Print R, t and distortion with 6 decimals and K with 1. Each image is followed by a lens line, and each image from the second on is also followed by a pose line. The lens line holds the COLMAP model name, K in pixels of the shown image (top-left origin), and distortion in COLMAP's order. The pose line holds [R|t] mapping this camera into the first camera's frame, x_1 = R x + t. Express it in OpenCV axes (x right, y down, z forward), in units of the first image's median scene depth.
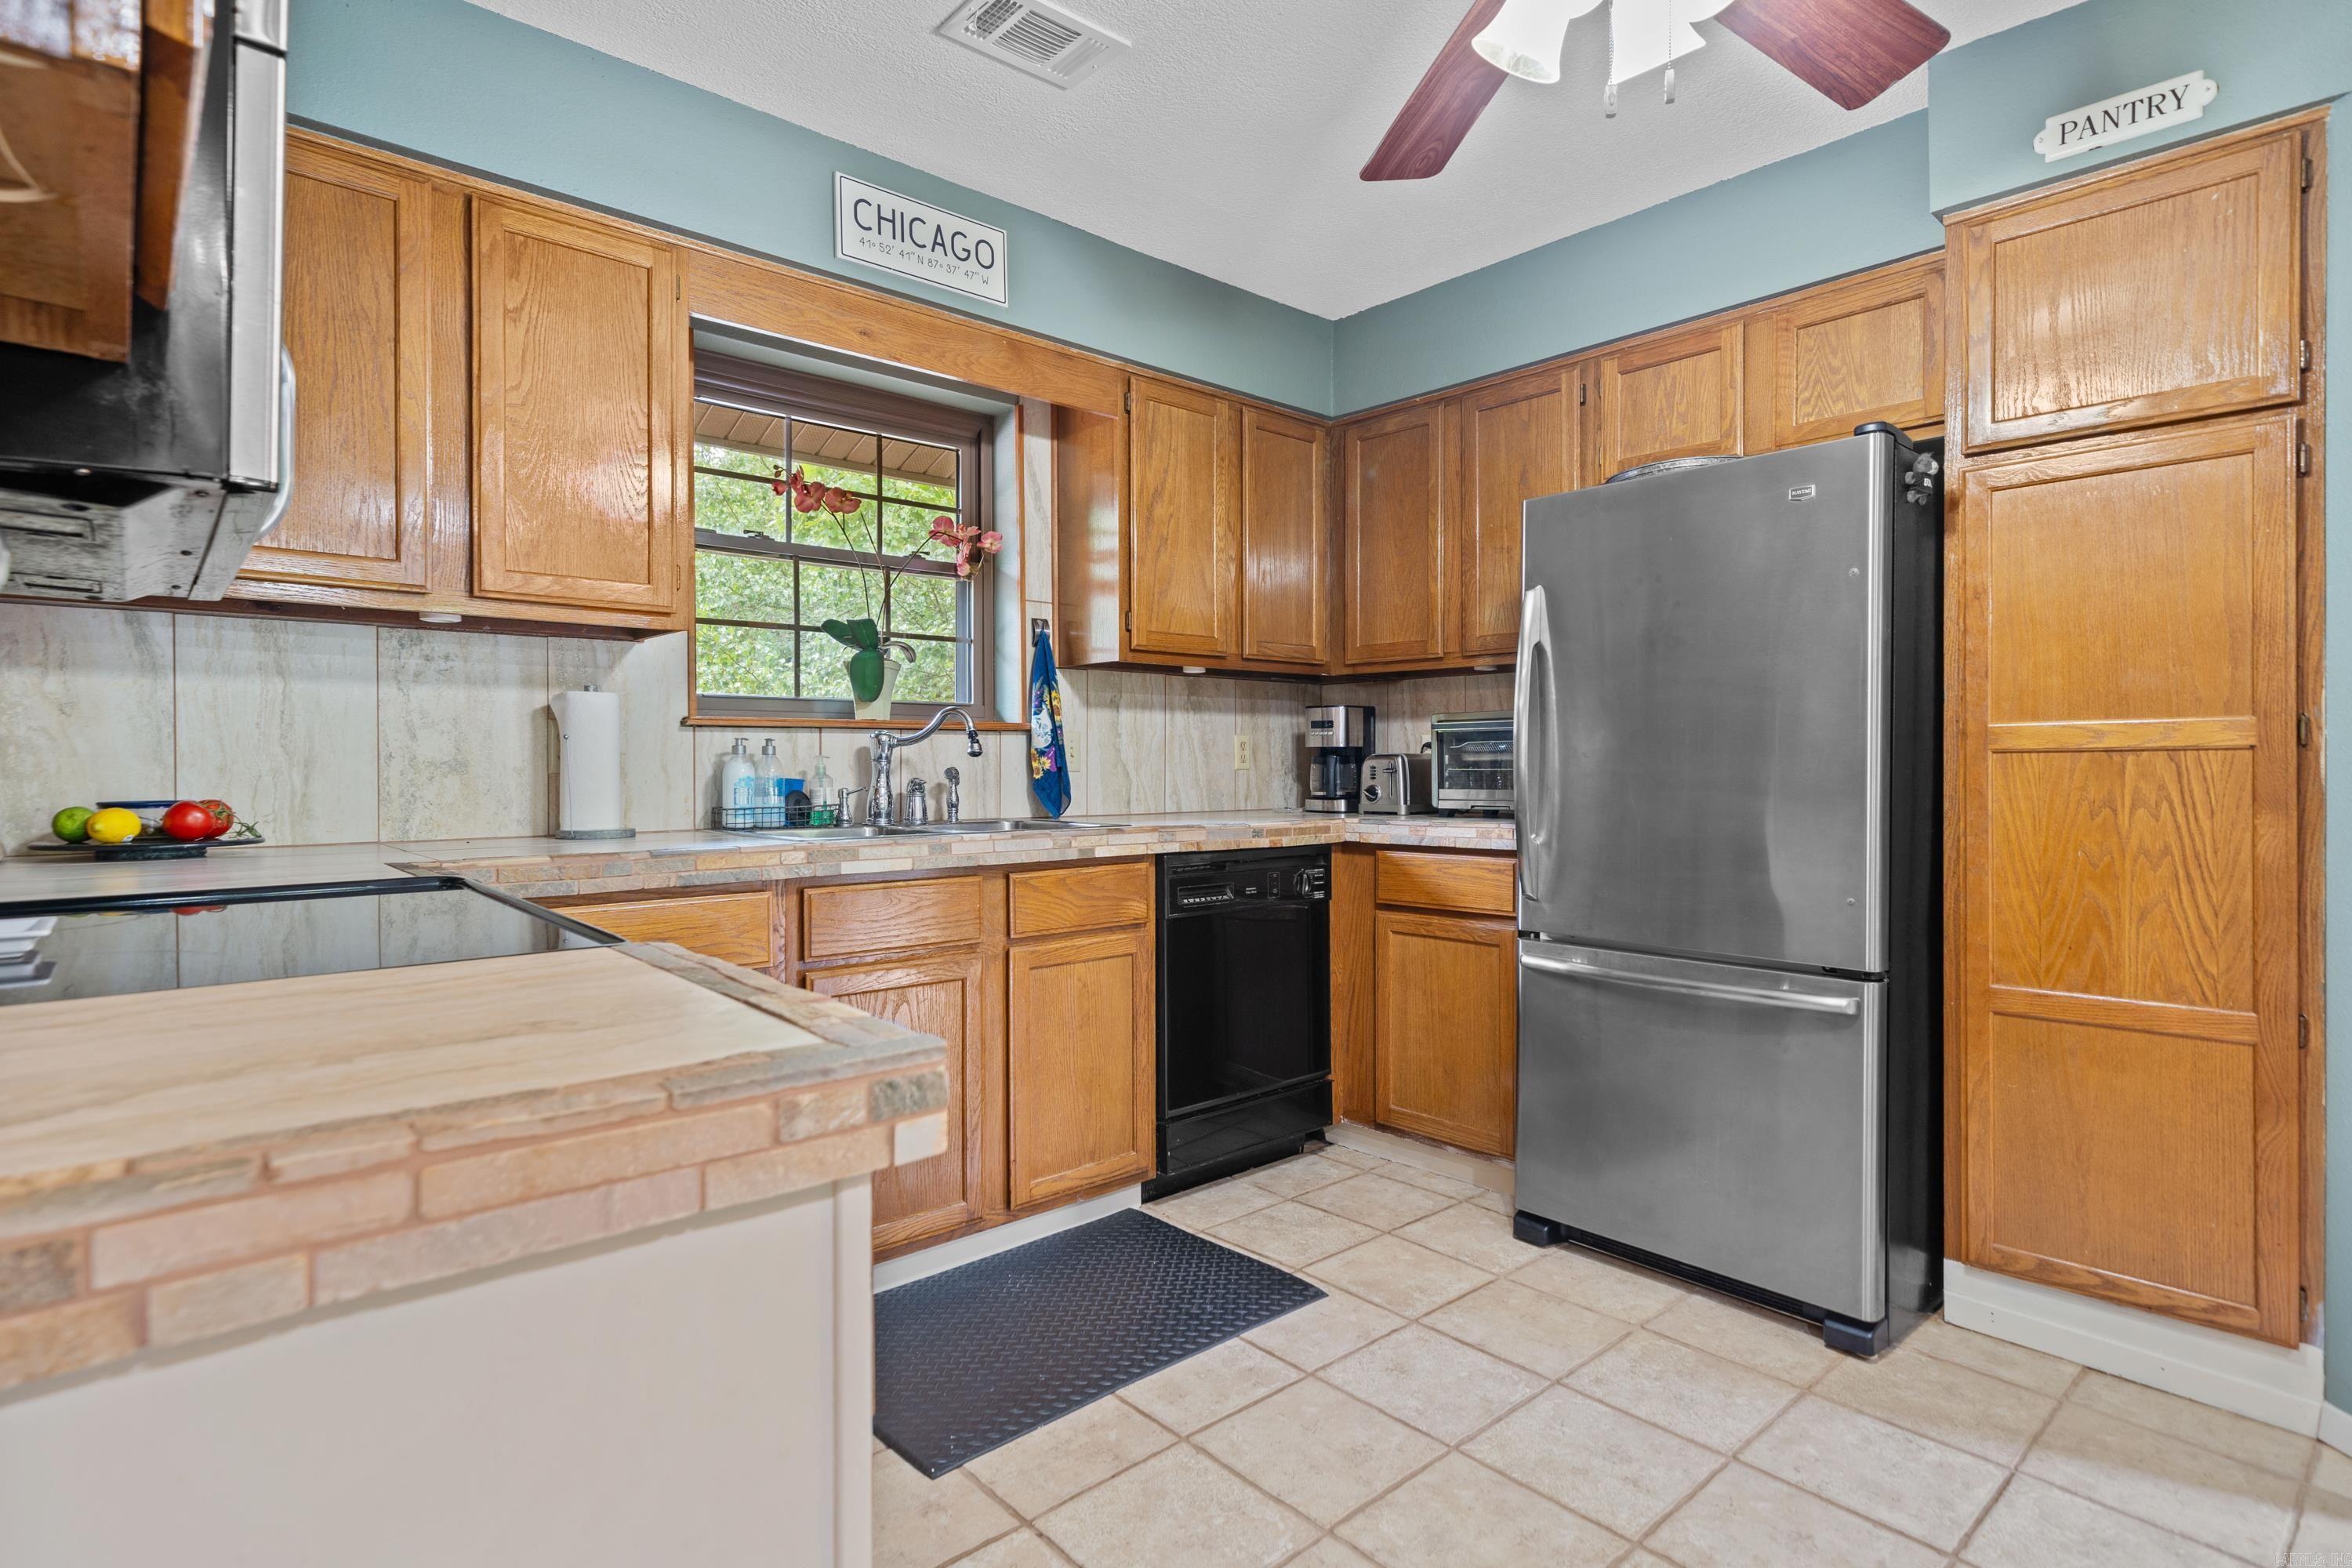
lens RADIAL K [[1216.9, 0, 1175.6], [0, 1216.9, 772.1], [0, 0, 1]] dist [0.003957, -0.000568]
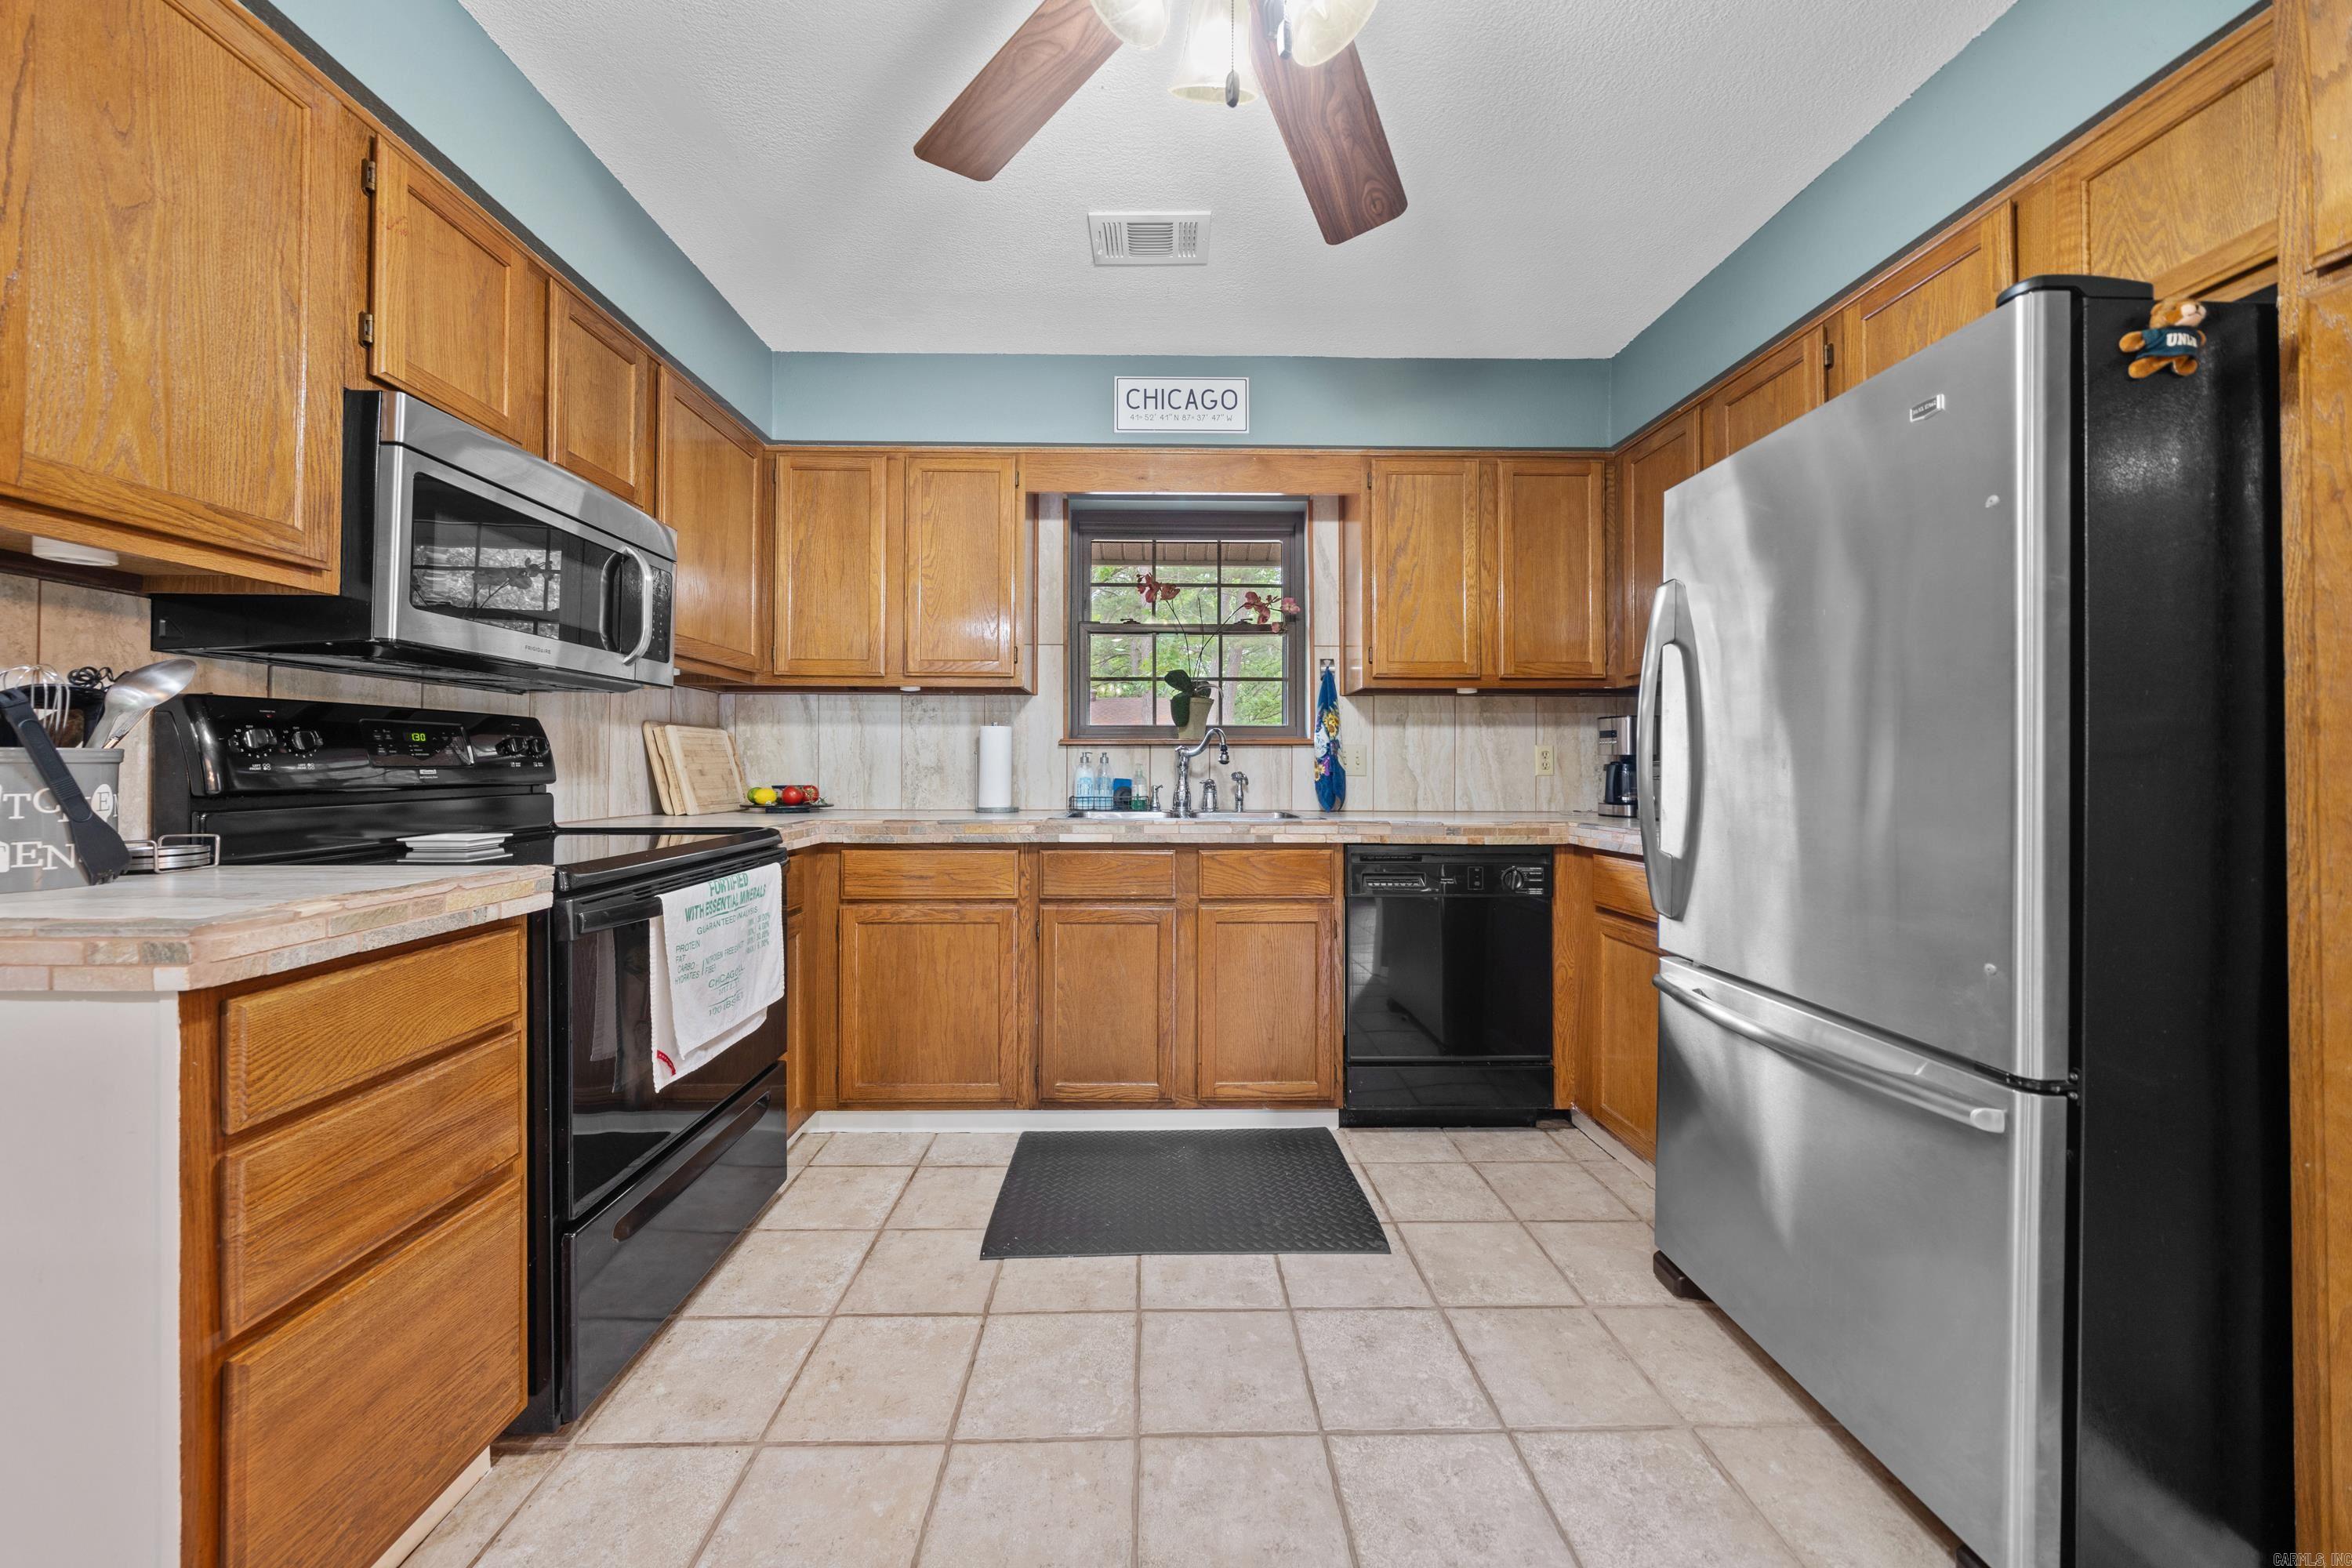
lens RADIAL K [[823.9, 0, 1152.6], [0, 823.9, 759.5], [0, 0, 1]] dist [-0.004535, 0.000286]
pose [[0.749224, -0.003937, -0.662305, 0.407308], [-0.008711, 0.999837, -0.015799, -0.002547], [0.662259, 0.017606, 0.749068, 0.260747]]
